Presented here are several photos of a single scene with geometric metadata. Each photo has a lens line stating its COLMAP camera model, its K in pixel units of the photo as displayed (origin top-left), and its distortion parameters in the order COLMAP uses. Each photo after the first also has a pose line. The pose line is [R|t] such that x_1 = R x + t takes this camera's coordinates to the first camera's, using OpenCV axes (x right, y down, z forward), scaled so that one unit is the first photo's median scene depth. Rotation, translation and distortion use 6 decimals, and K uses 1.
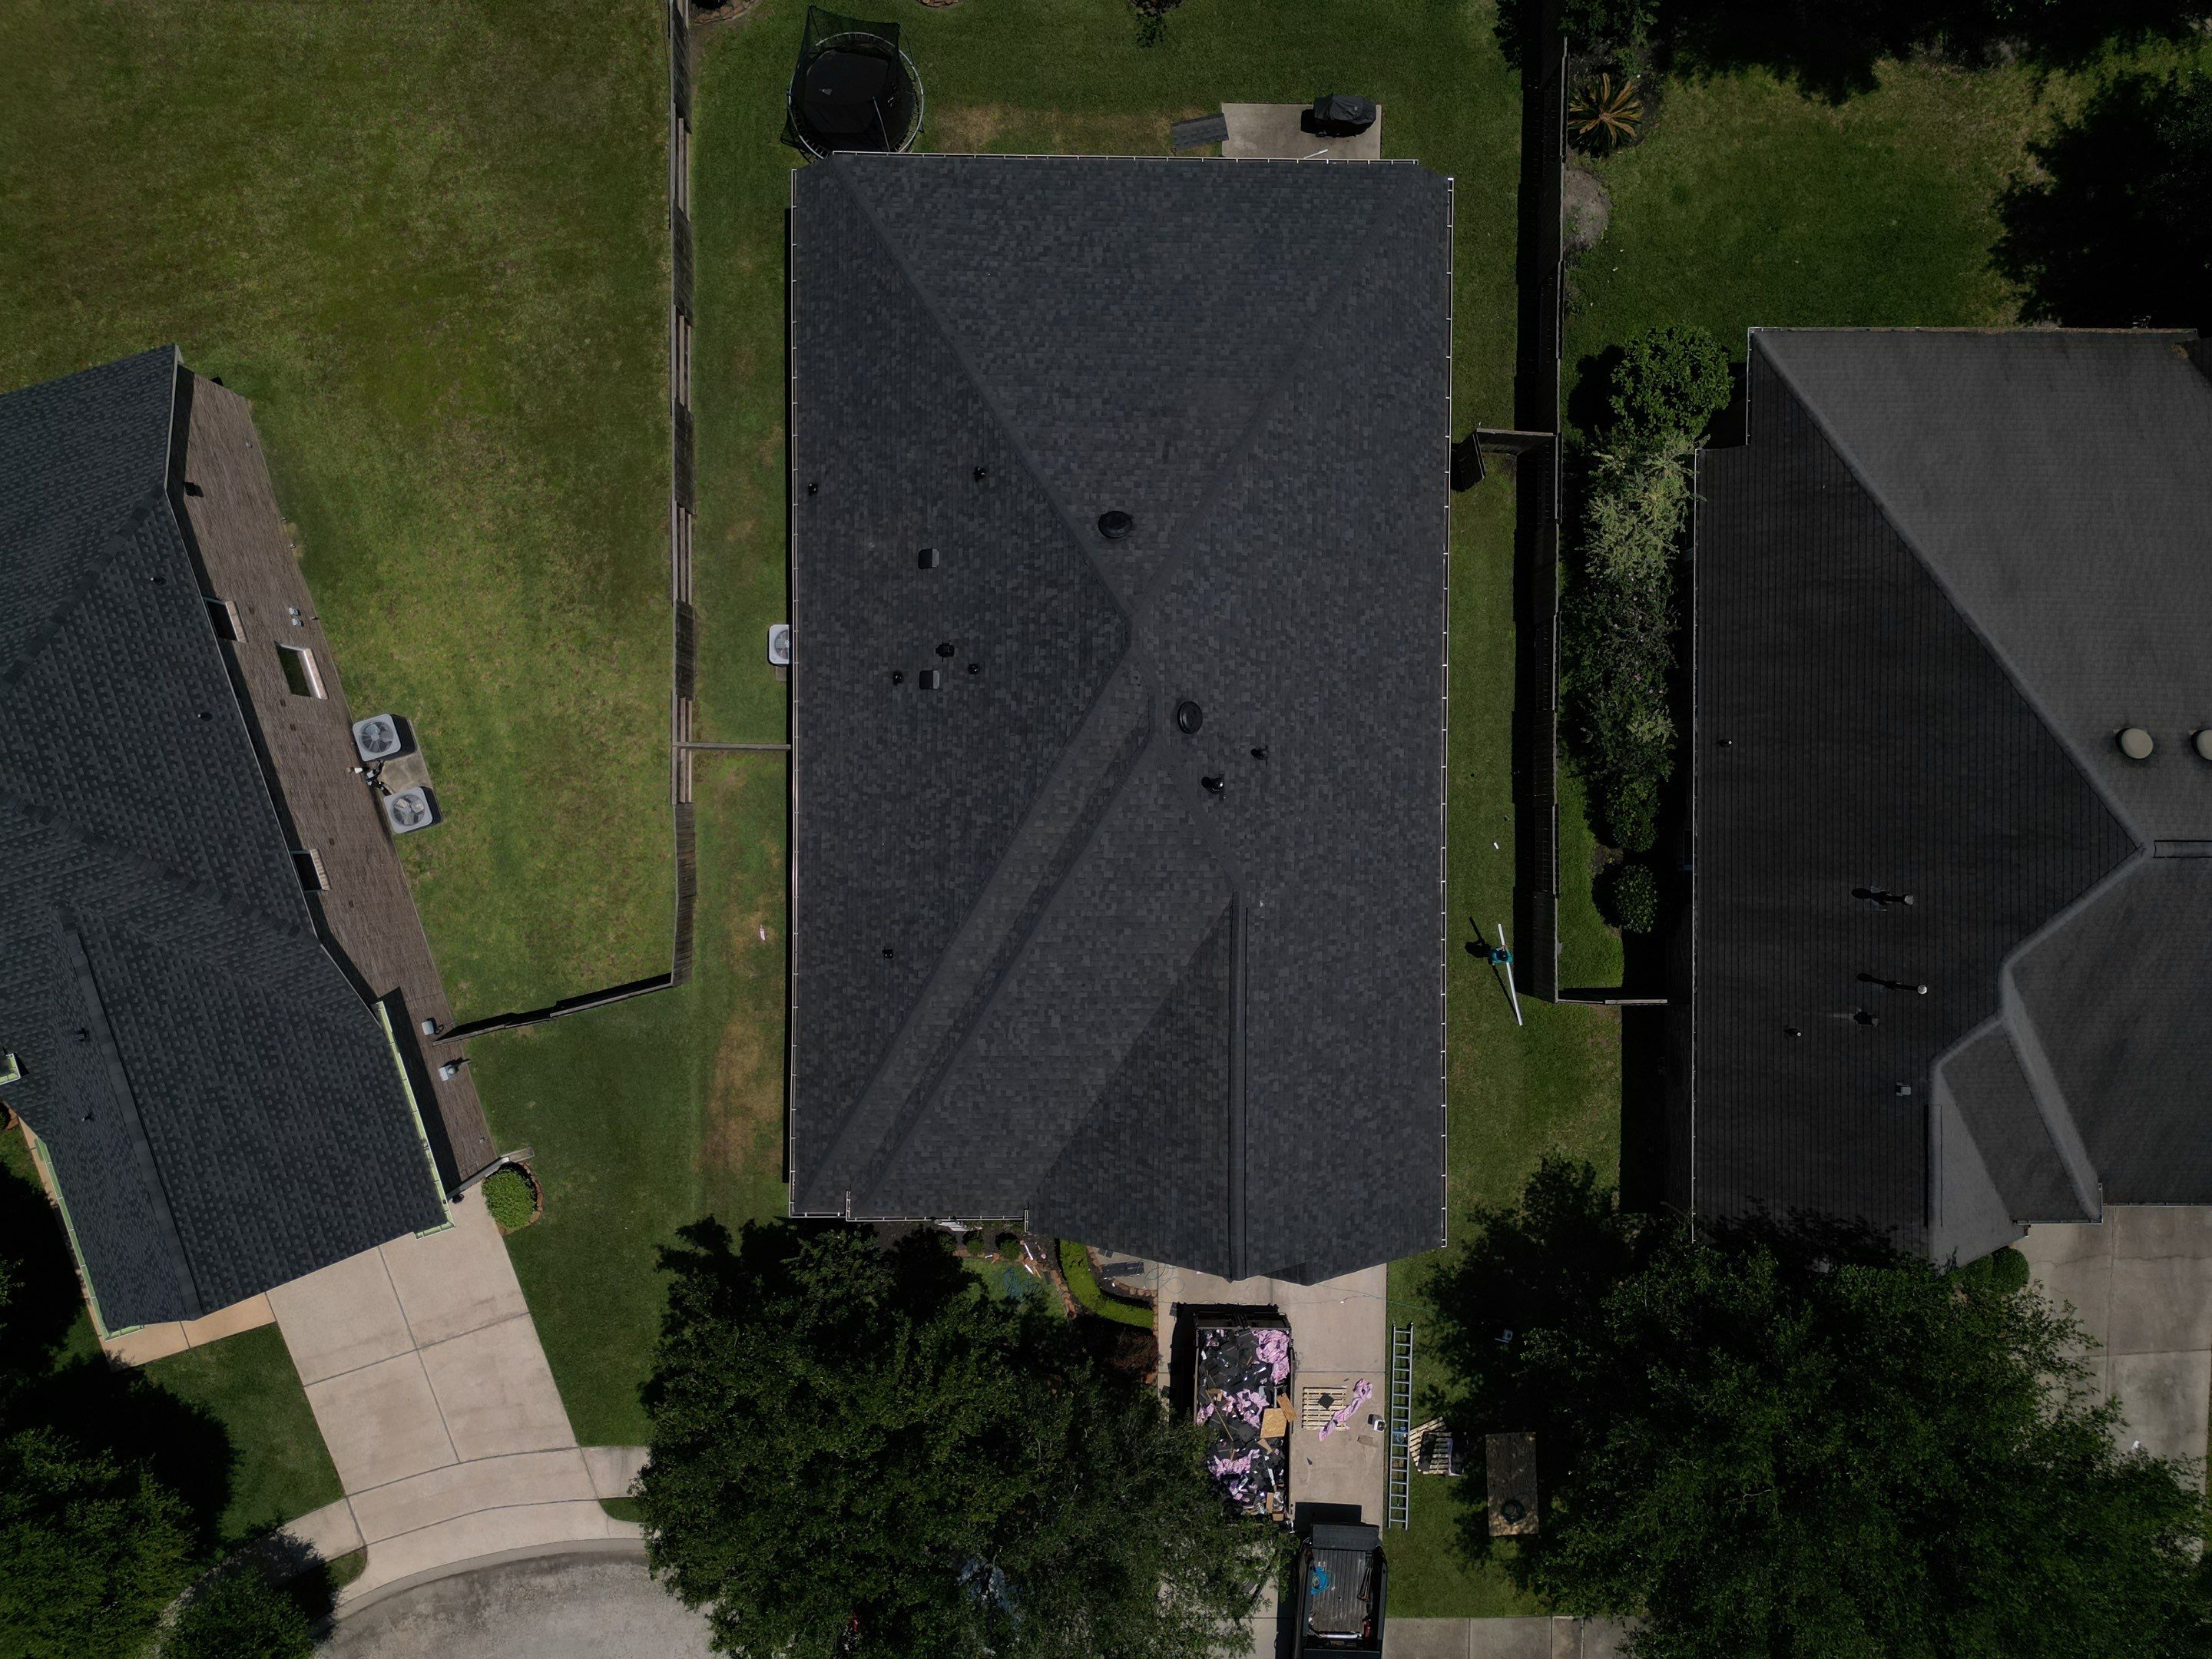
lens RADIAL K [[1555.8, 0, 1113.5], [0, 1555.8, 829.4], [0, 0, 1]] dist [0.062826, -0.060563]
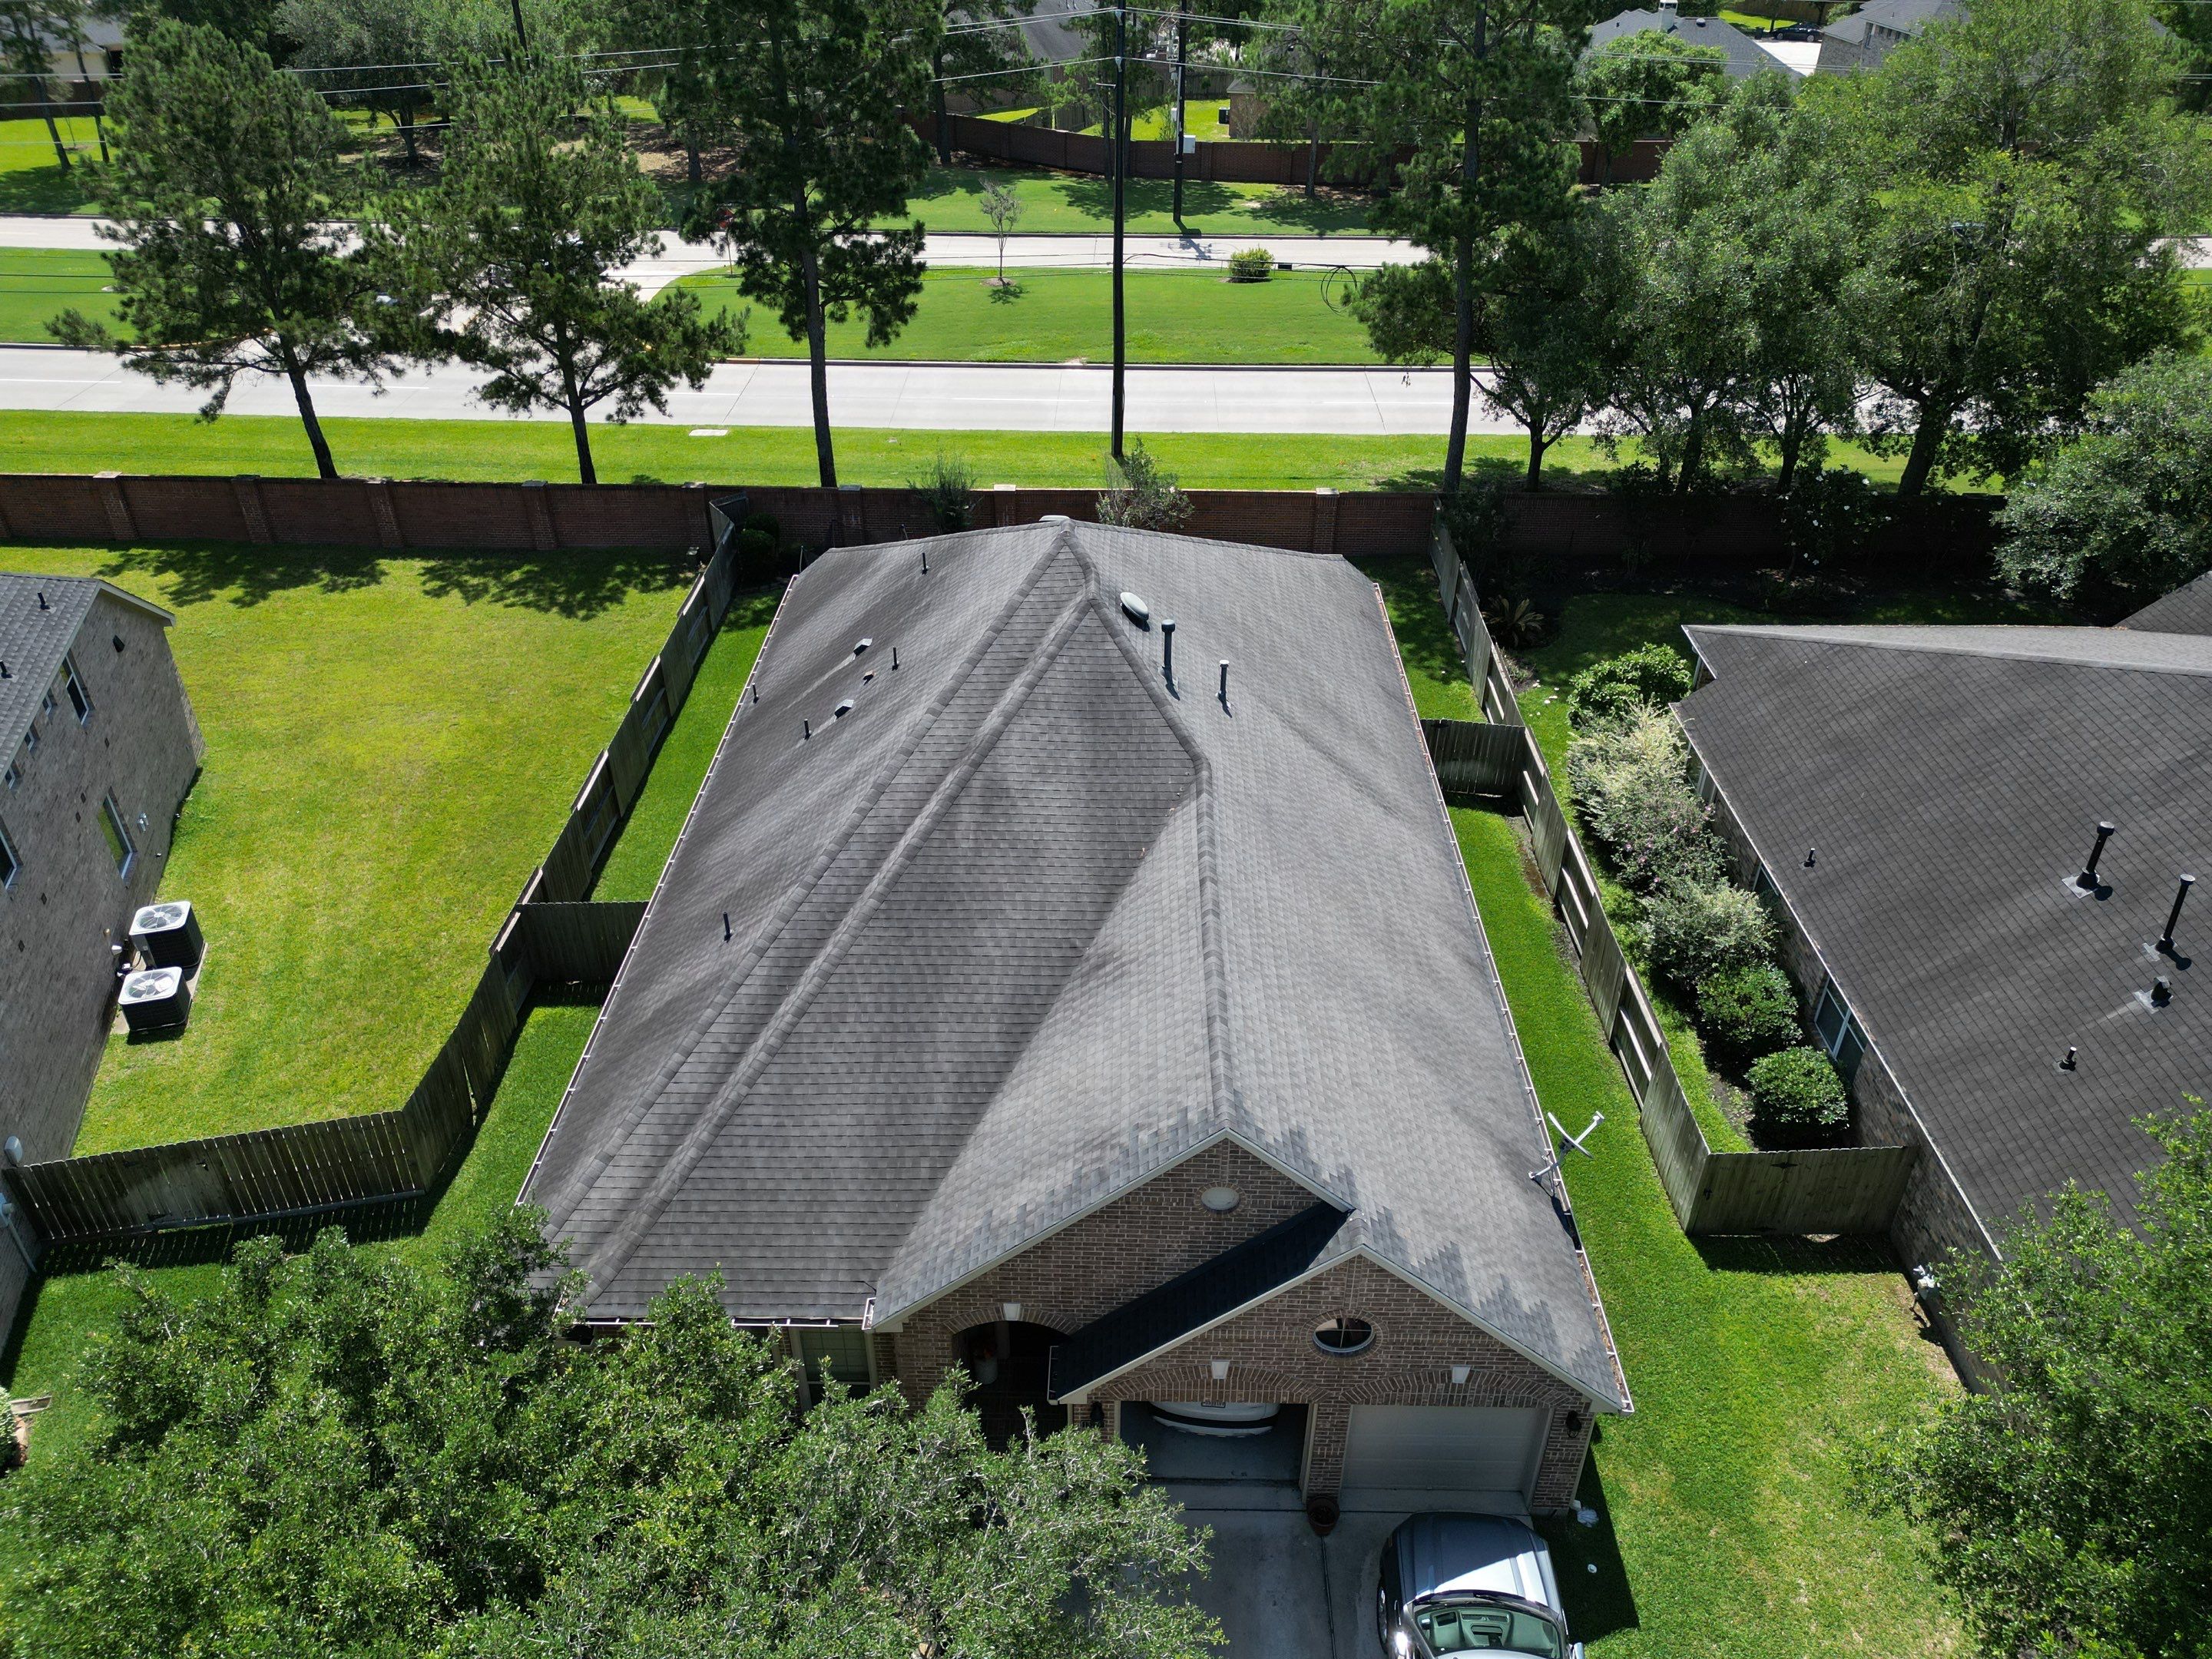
lens RADIAL K [[1555.8, 0, 1112.3], [0, 1555.8, 811.3], [0, 0, 1]] dist [0.062826, -0.060563]
pose [[0.999773, -0.010190, -0.018691, 0.043549], [-0.010201, 0.541327, -0.840750, 0.599023], [0.018685, 0.840750, 0.541100, 0.516260]]
